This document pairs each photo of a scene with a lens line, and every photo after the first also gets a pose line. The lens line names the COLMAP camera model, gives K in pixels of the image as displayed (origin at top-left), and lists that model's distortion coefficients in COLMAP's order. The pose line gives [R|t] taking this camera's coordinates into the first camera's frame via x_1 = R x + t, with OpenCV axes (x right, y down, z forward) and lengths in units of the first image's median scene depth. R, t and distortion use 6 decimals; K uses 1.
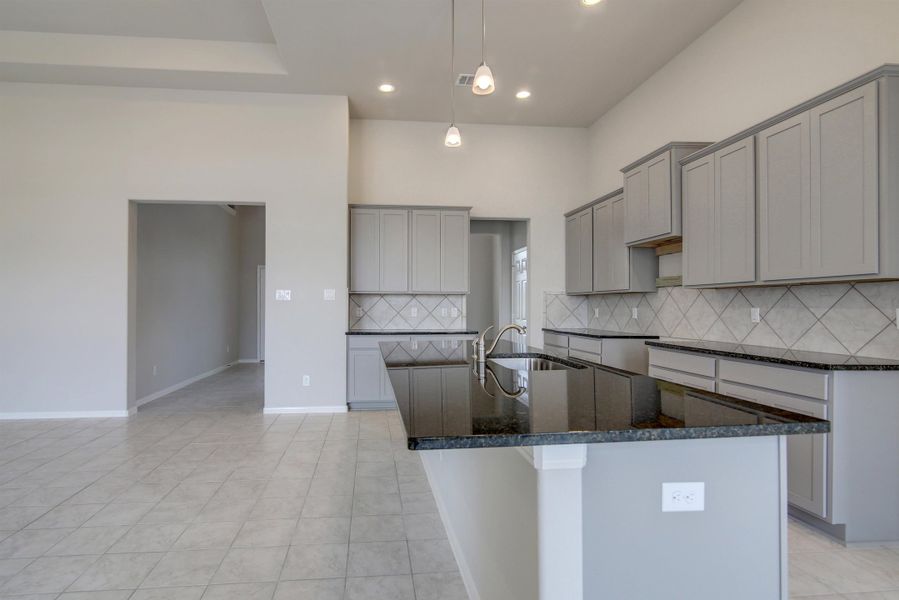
lens RADIAL K [[462.5, 0, 392.7], [0, 462.5, 301.1], [0, 0, 1]] dist [0.019553, 0.000214]
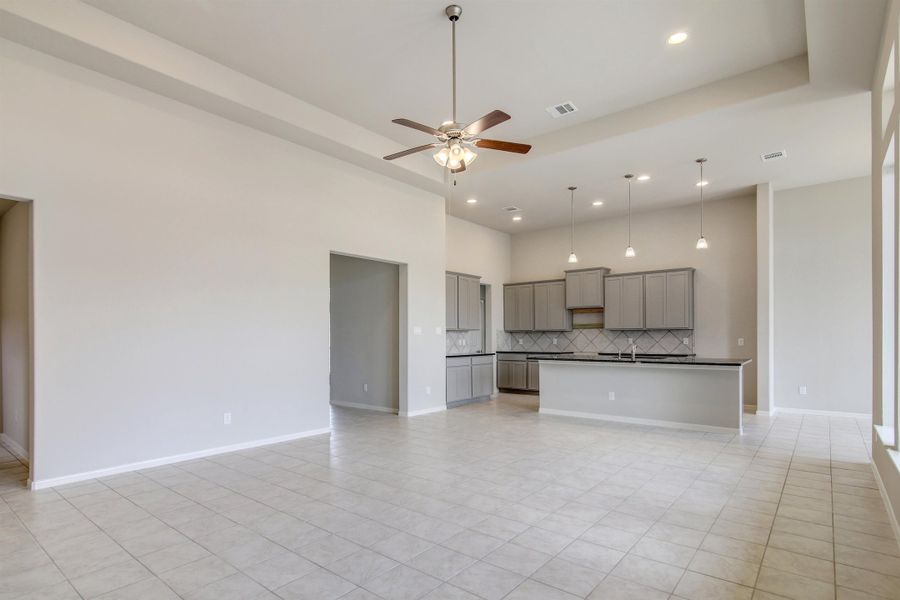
lens RADIAL K [[480.6, 0, 419.6], [0, 480.6, 336.7], [0, 0, 1]] dist [0.005088, 0.000917]
pose [[0.707443, -0.002374, 0.706766, -1.258213], [-0.002890, 0.999976, 0.006251, -0.004622], [-0.706764, -0.006465, 0.707419, -0.034753]]
